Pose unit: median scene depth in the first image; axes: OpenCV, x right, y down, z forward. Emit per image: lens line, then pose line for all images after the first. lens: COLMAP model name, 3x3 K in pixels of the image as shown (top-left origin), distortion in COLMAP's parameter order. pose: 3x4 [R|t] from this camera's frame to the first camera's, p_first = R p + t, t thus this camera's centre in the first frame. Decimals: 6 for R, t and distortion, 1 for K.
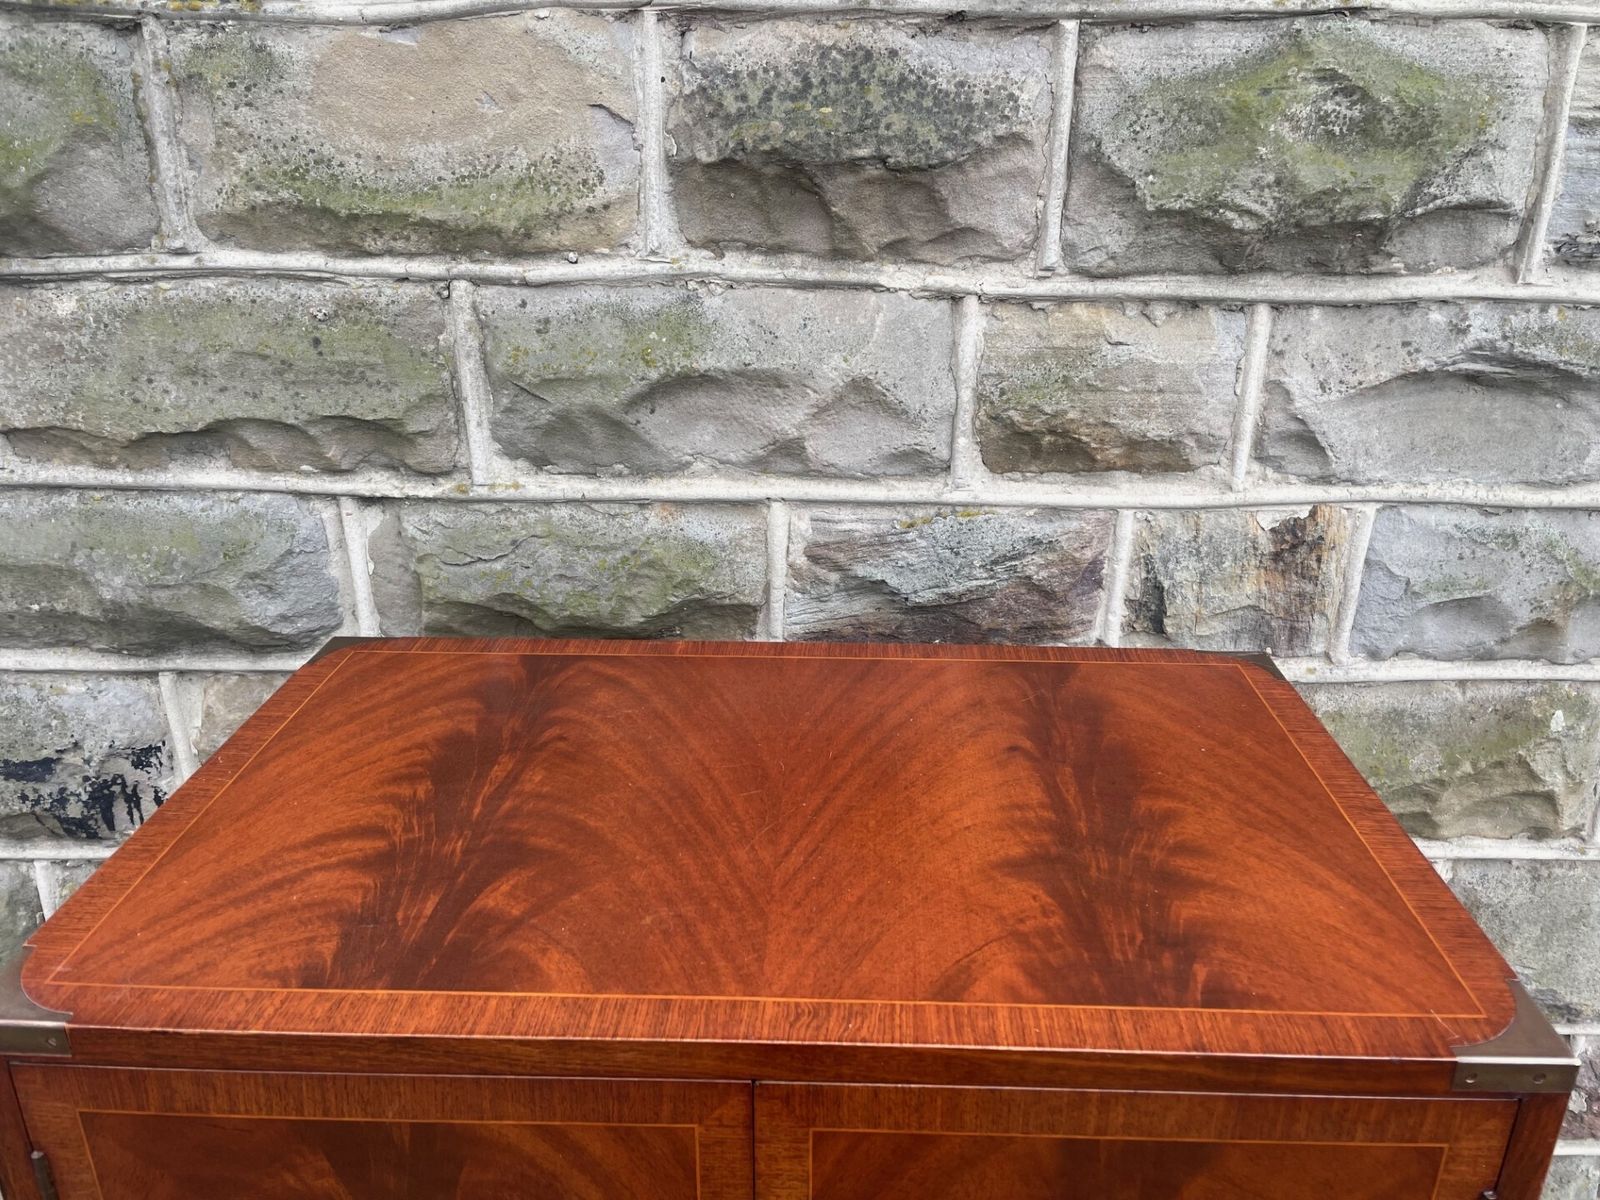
lens RADIAL K [[1208.3, 0, 820.0], [0, 1208.3, 588.4], [0, 0, 1]] dist [0.083270, -0.113232]
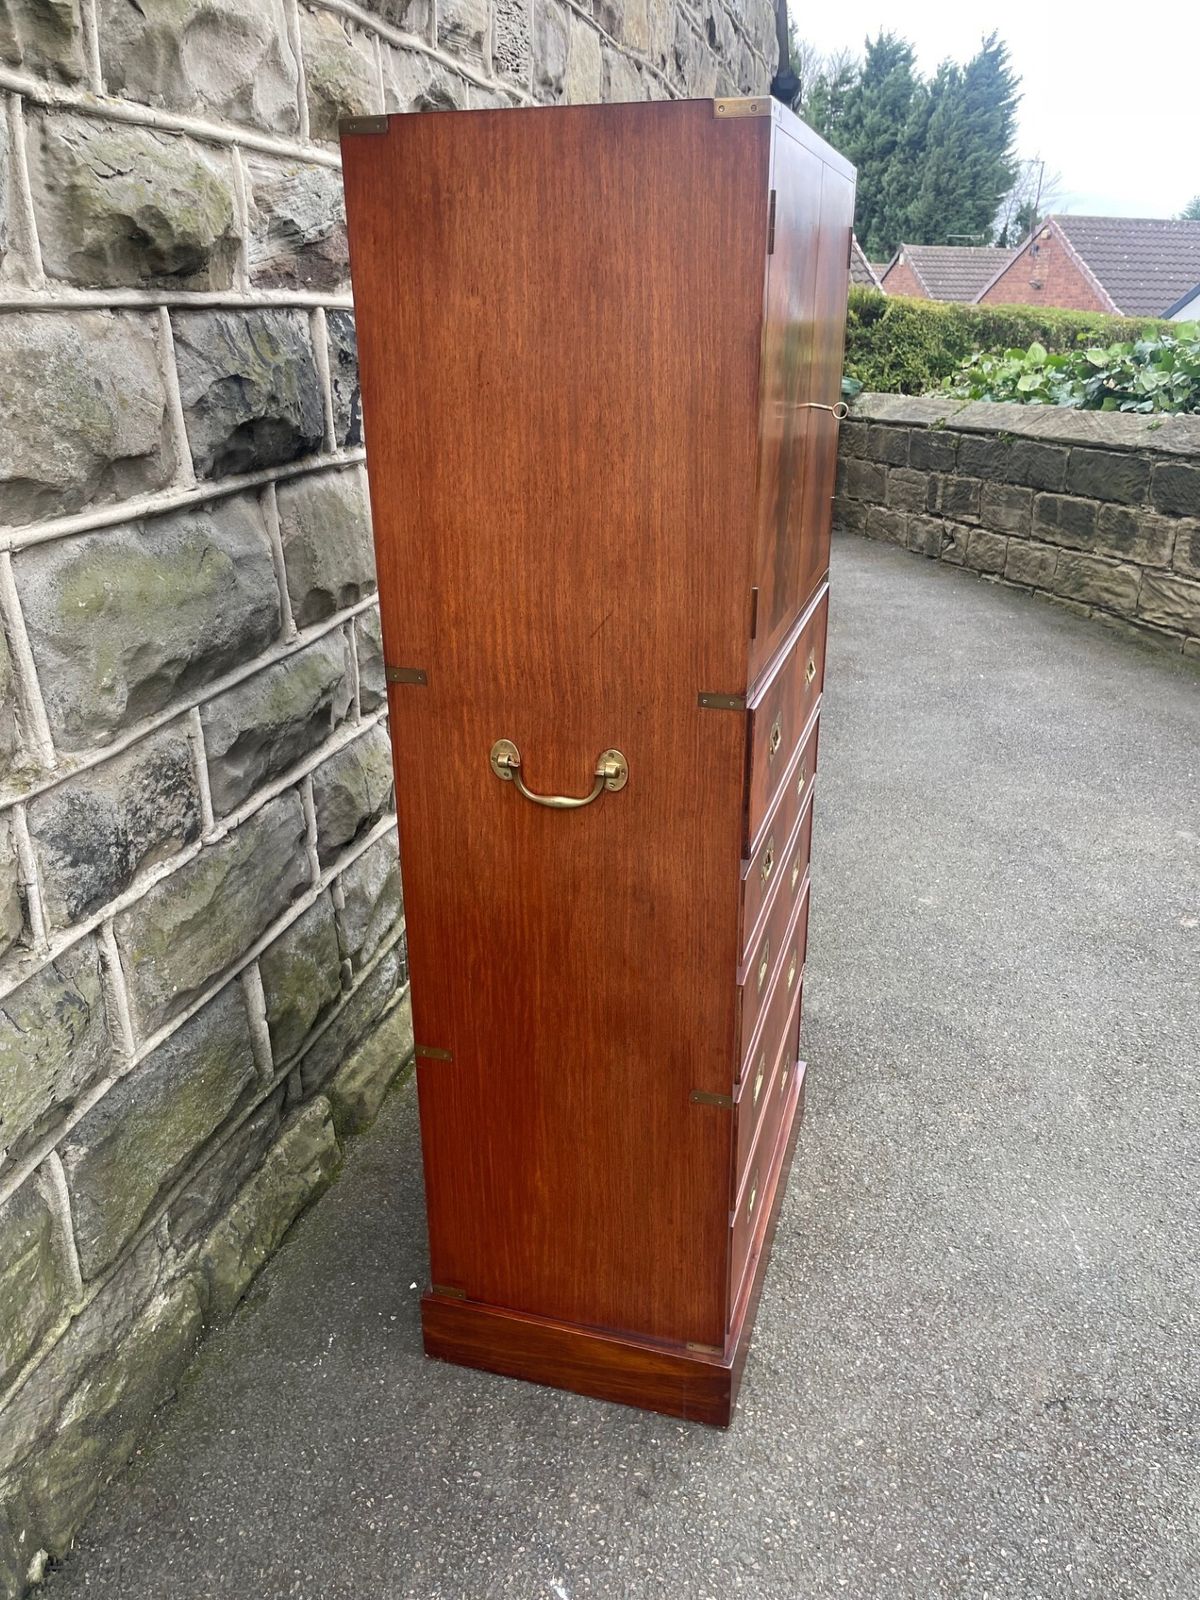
lens RADIAL K [[1208.3, 0, 602.4], [0, 1208.3, 809.1], [0, 0, 1]] dist [0.083270, -0.113232]
pose [[0.266162, -0.379237, 0.886192, -1.414880], [0.354242, 0.893505, 0.275972, 0.350469], [-0.896477, 0.240473, 0.372159, 0.363838]]
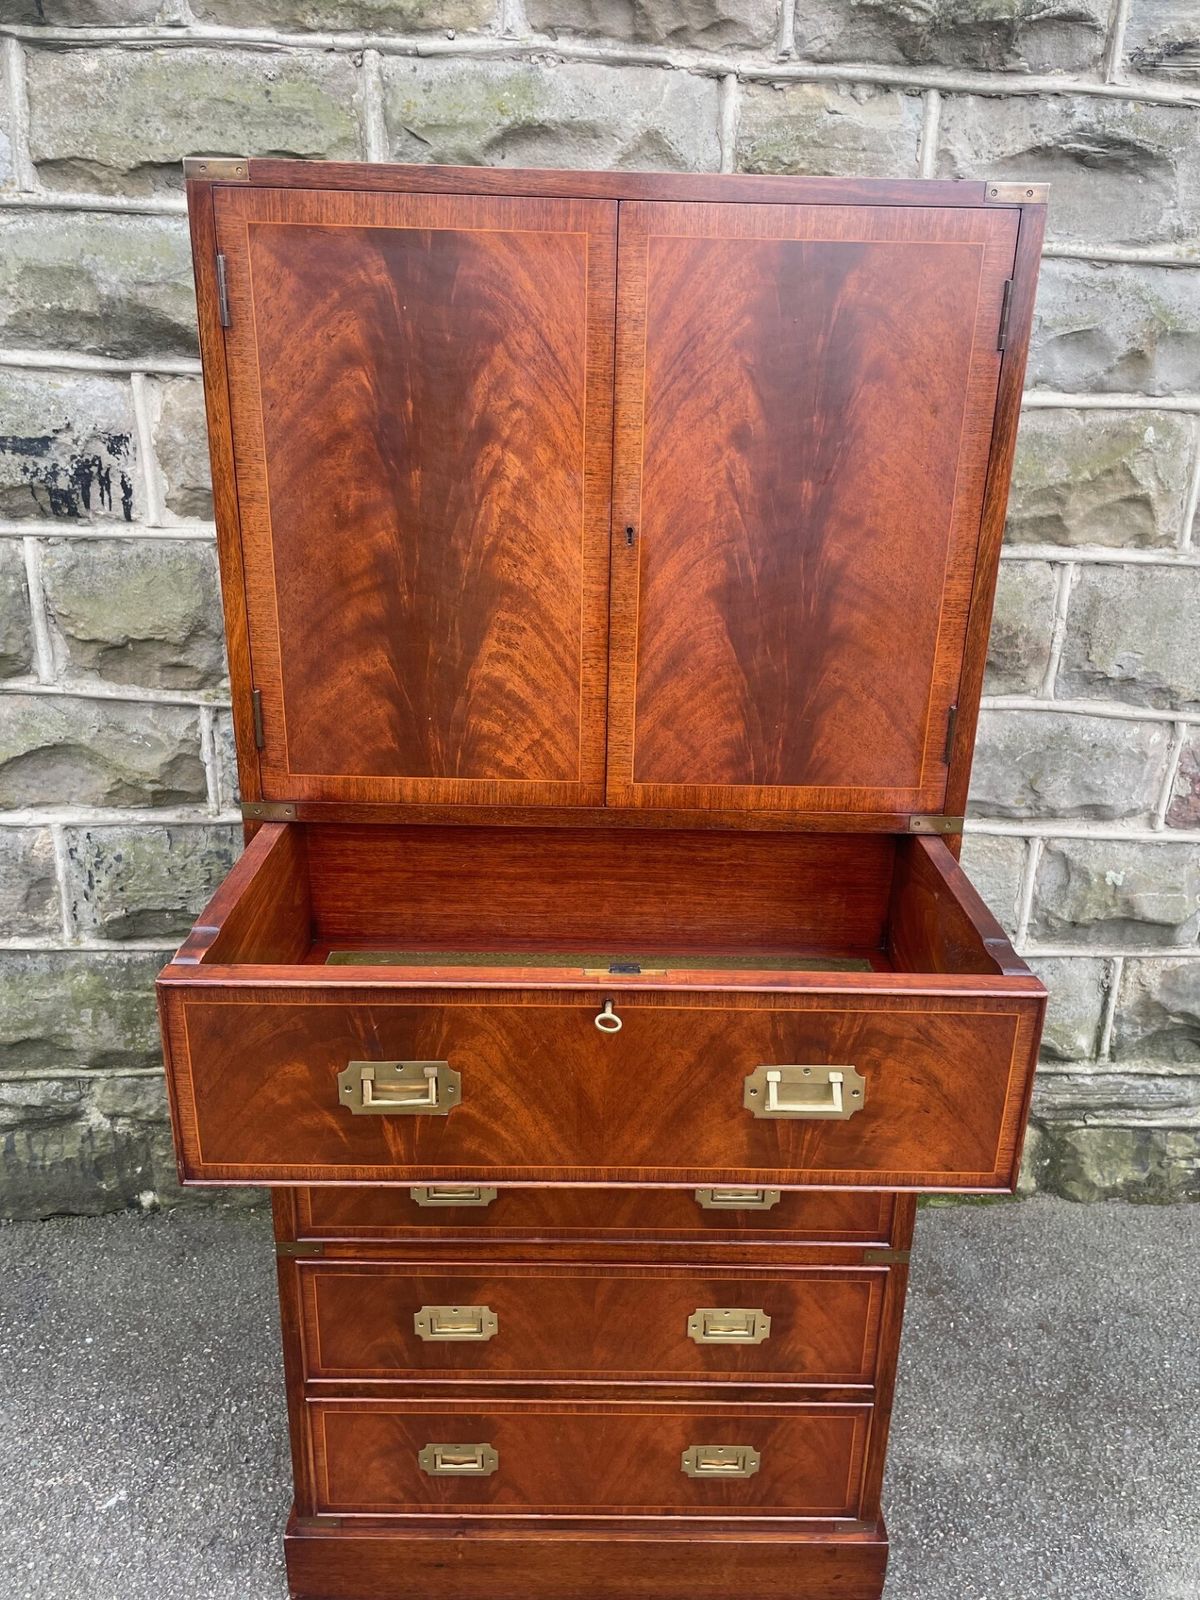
lens RADIAL K [[1208.3, 0, 618.7], [0, 1208.3, 820.4], [0, 0, 1]] dist [0.083270, -0.113232]
pose [[0.999252, 0.004758, 0.038386, -0.057290], [-0.003997, 0.999795, -0.019870, 0.651177], [-0.038472, 0.019702, 0.999065, -0.402162]]
